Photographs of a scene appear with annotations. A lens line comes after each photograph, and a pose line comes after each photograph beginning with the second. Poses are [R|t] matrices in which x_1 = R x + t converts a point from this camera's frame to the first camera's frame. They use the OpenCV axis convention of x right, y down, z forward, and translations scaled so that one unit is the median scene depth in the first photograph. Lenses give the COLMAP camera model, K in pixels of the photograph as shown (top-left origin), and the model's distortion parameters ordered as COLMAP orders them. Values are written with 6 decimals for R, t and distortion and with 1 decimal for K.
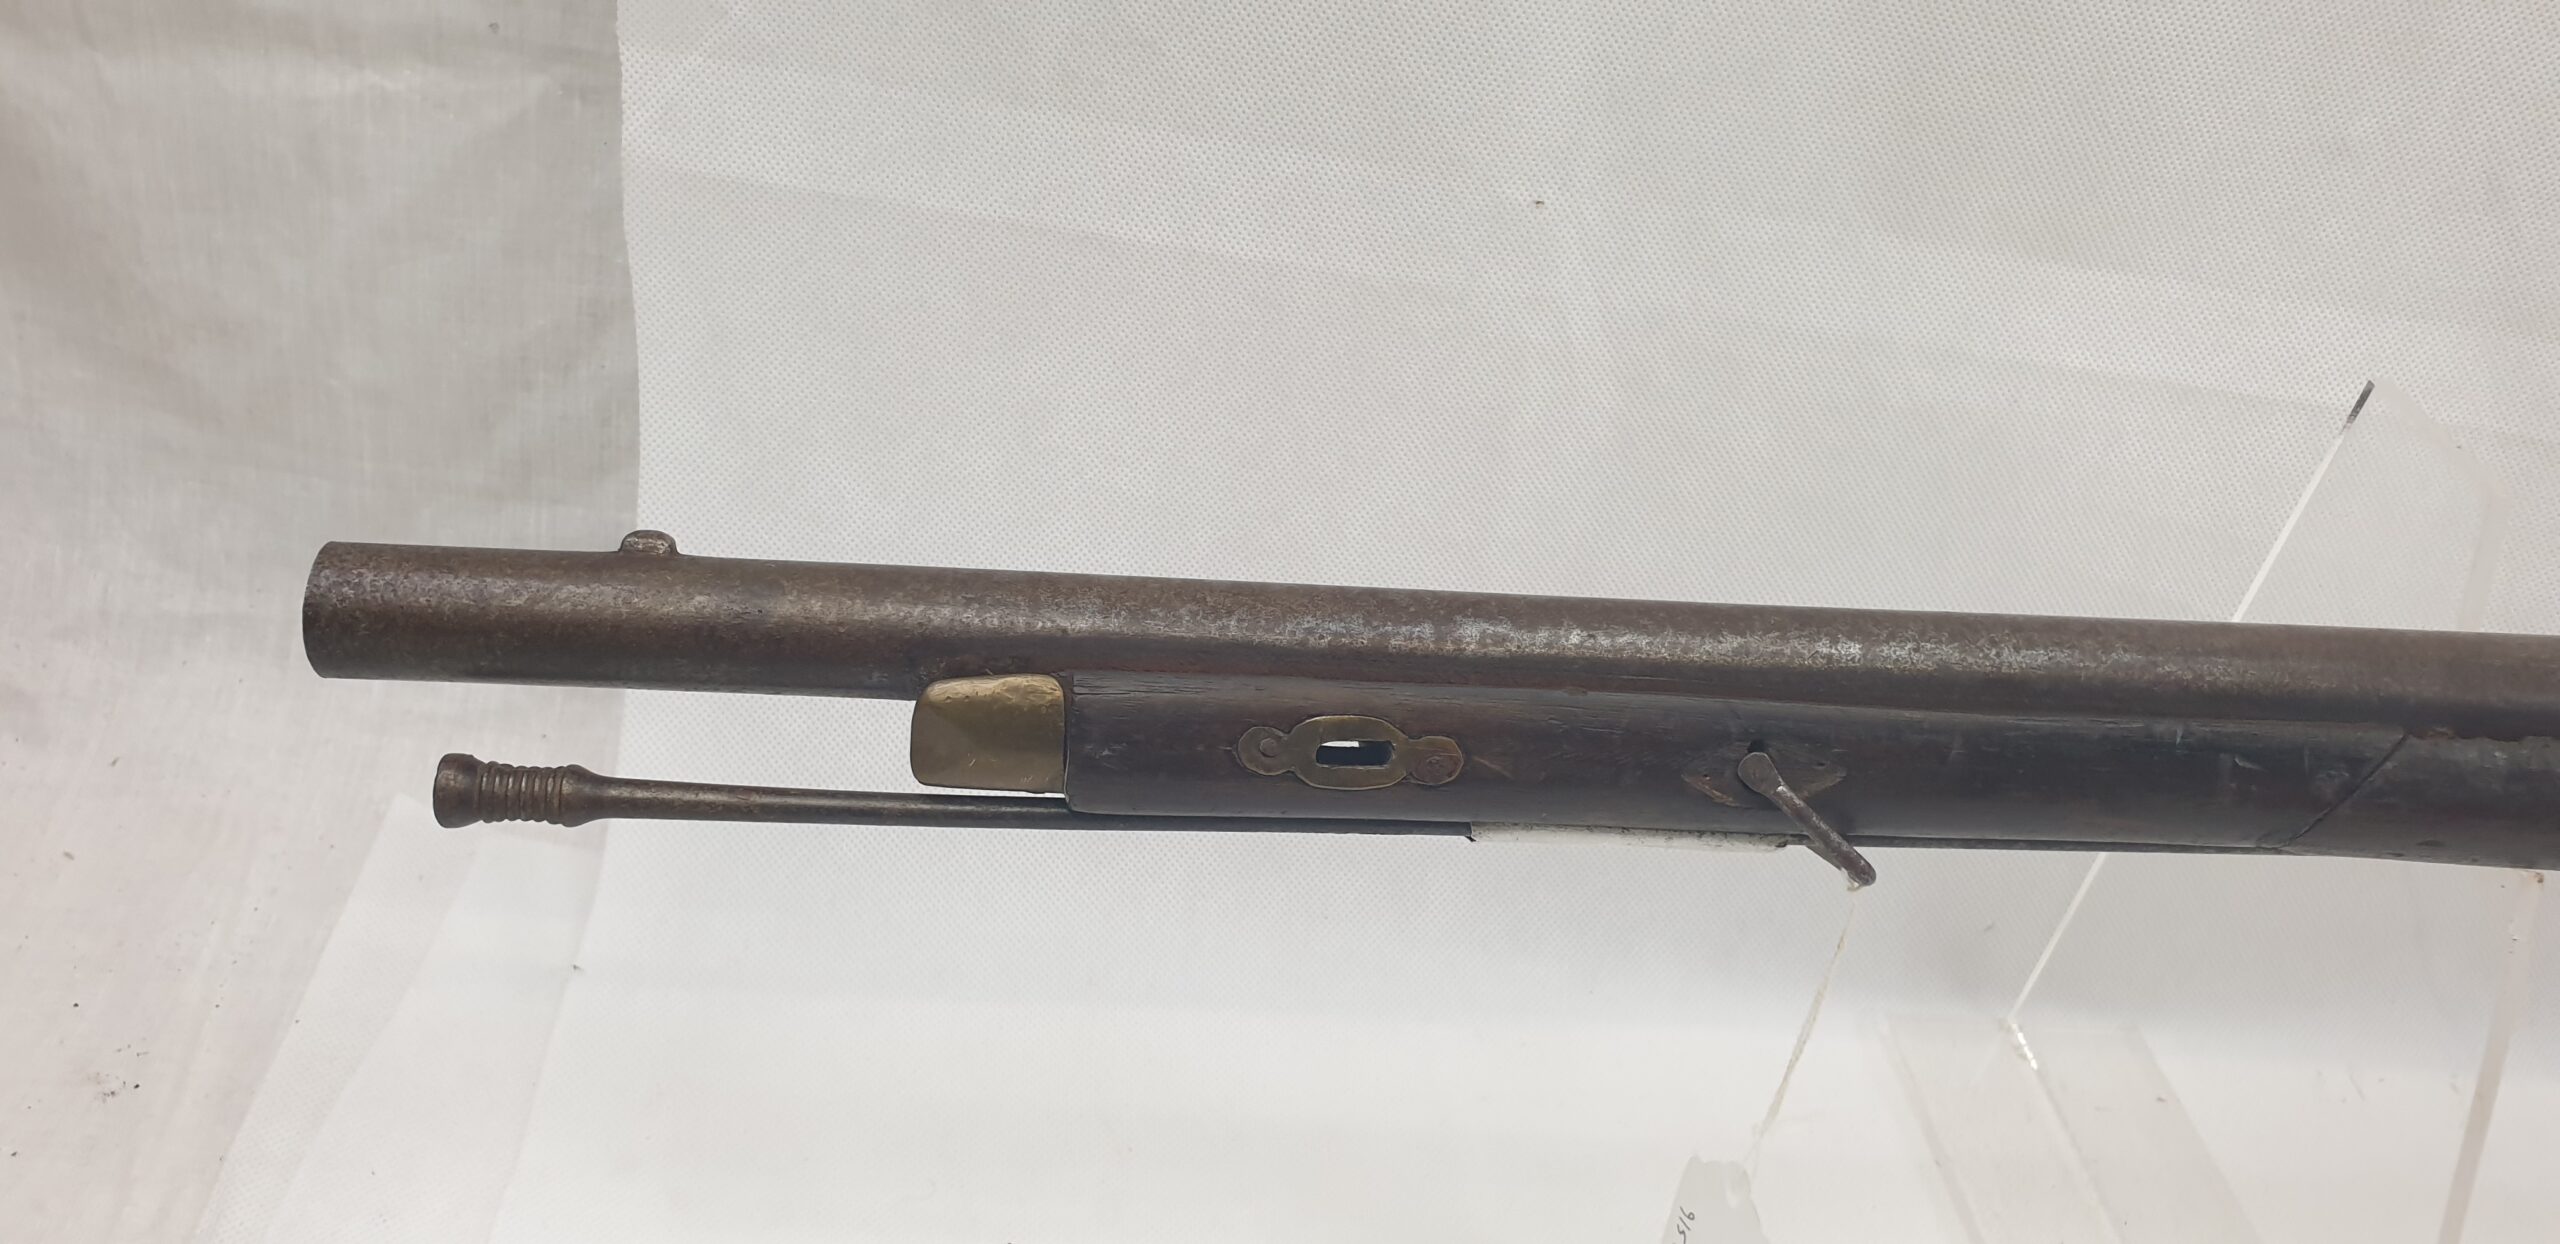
lens RADIAL K [[2103.1, 0, 1229.7], [0, 2103.1, 699.7], [0, 0, 1]] dist [0.001274, -0.002454]
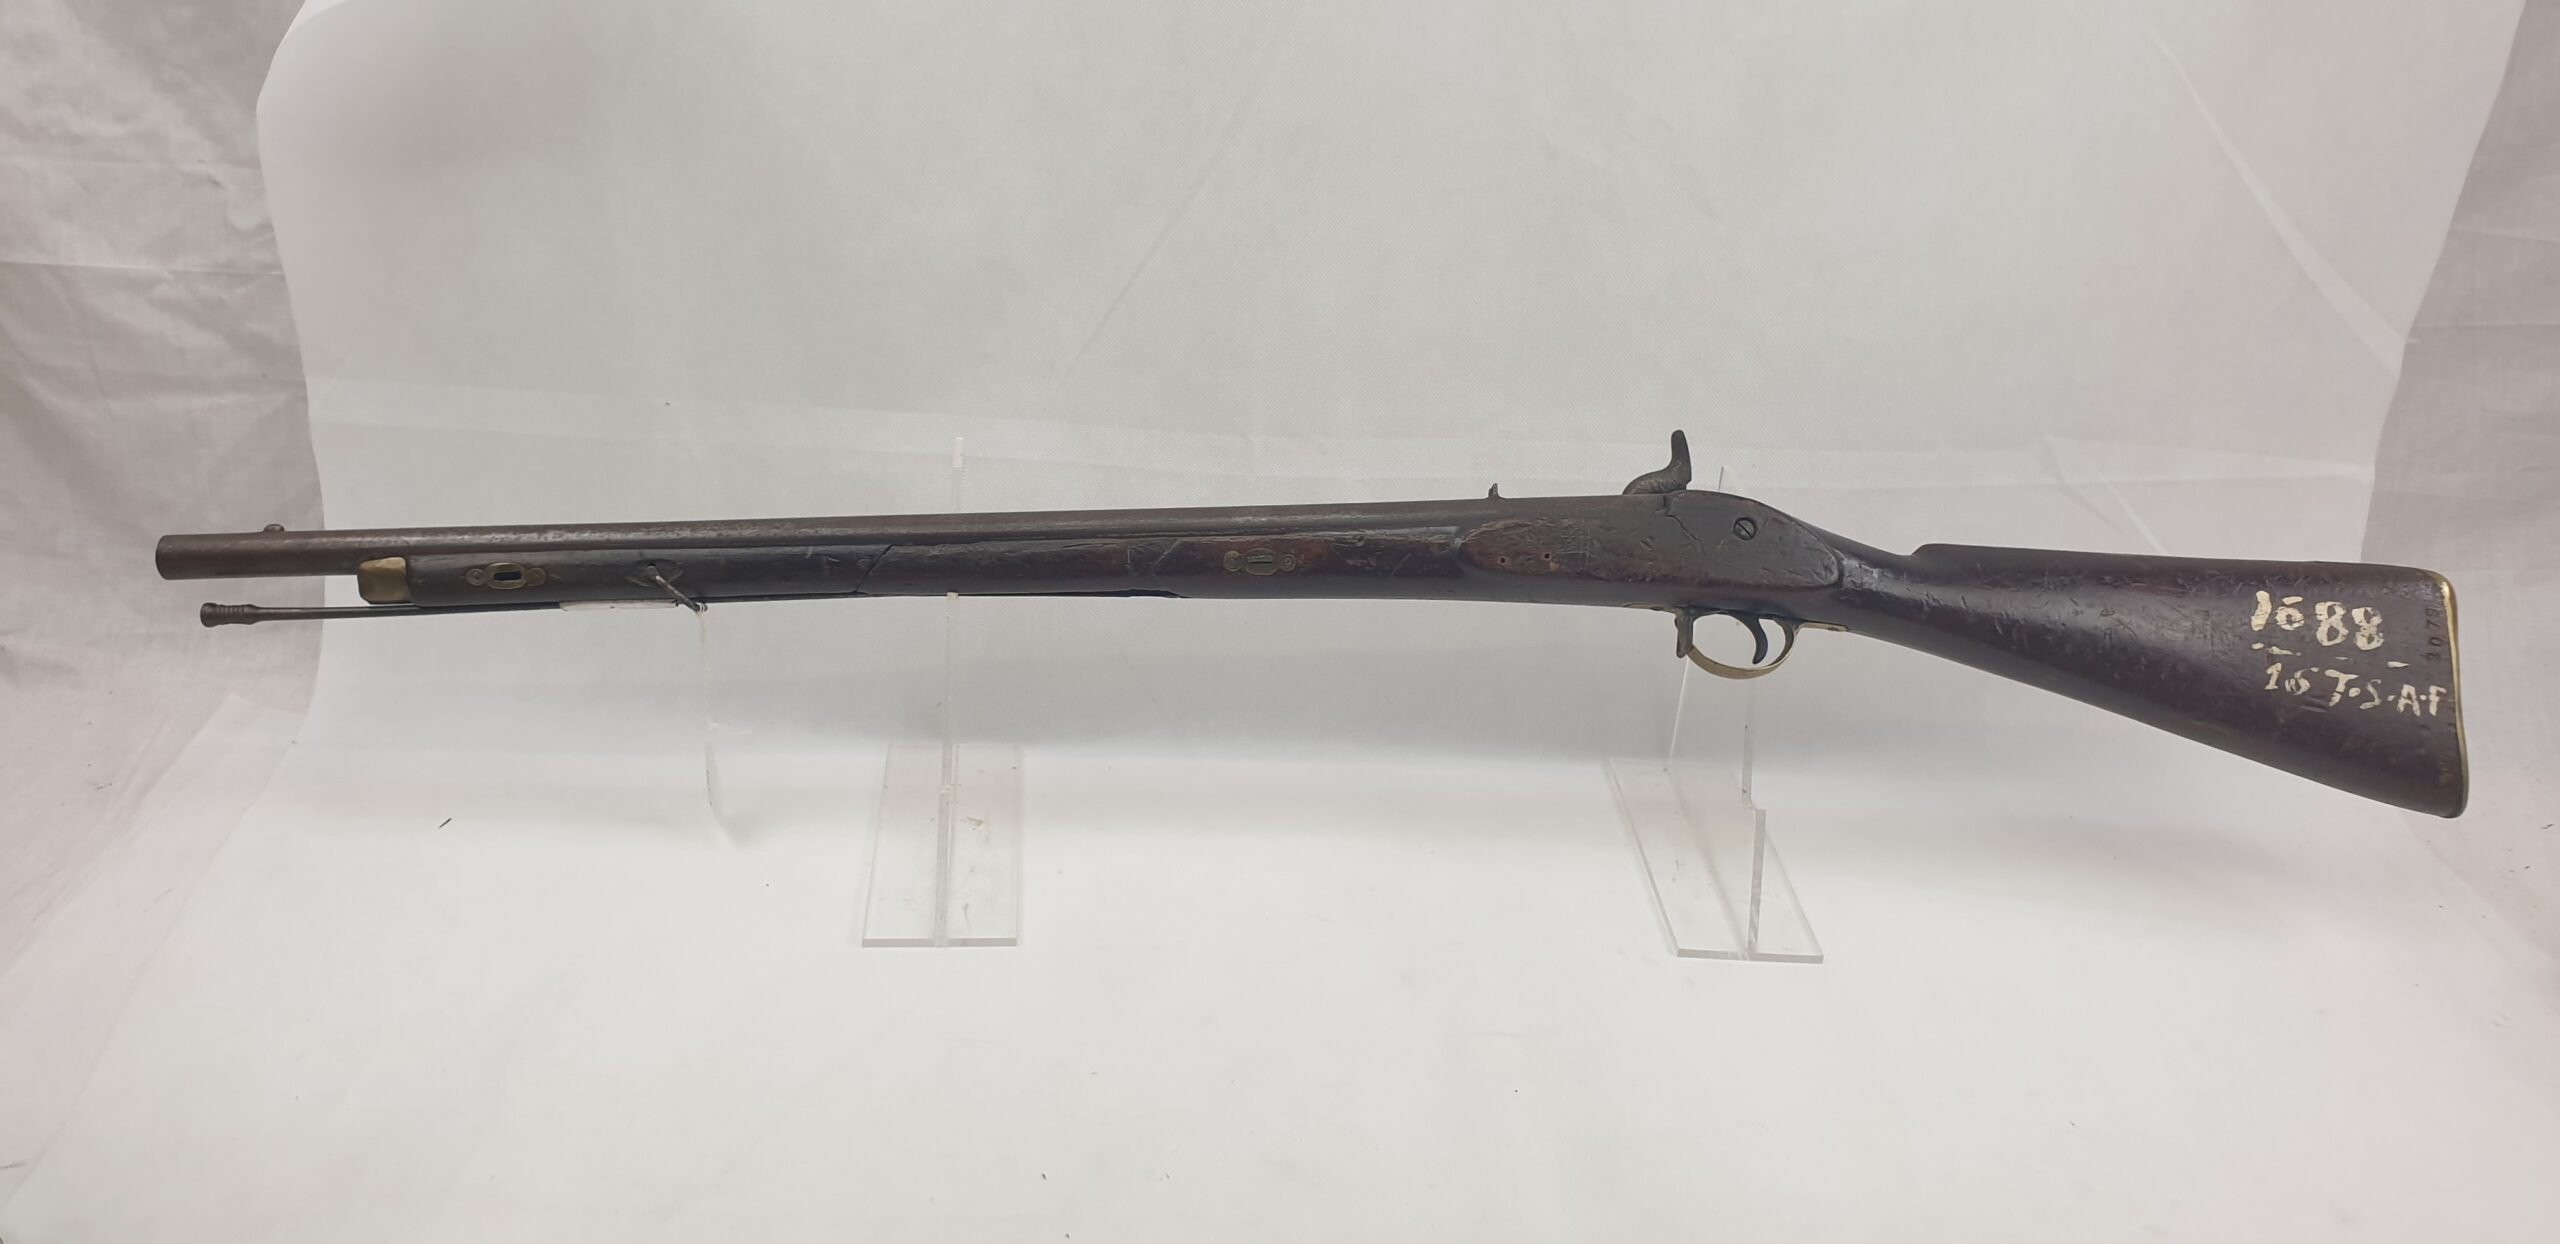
lens RADIAL K [[2027.5, 0, 1270.3], [0, 2027.5, 615.6], [0, 0, 1]] dist [-0.110835, 0.132087]
pose [[0.996276, -0.085289, 0.012640, 1.025785], [0.086133, 0.977911, -0.190451, 0.666840], [0.003883, 0.190831, 0.981615, -1.642071]]
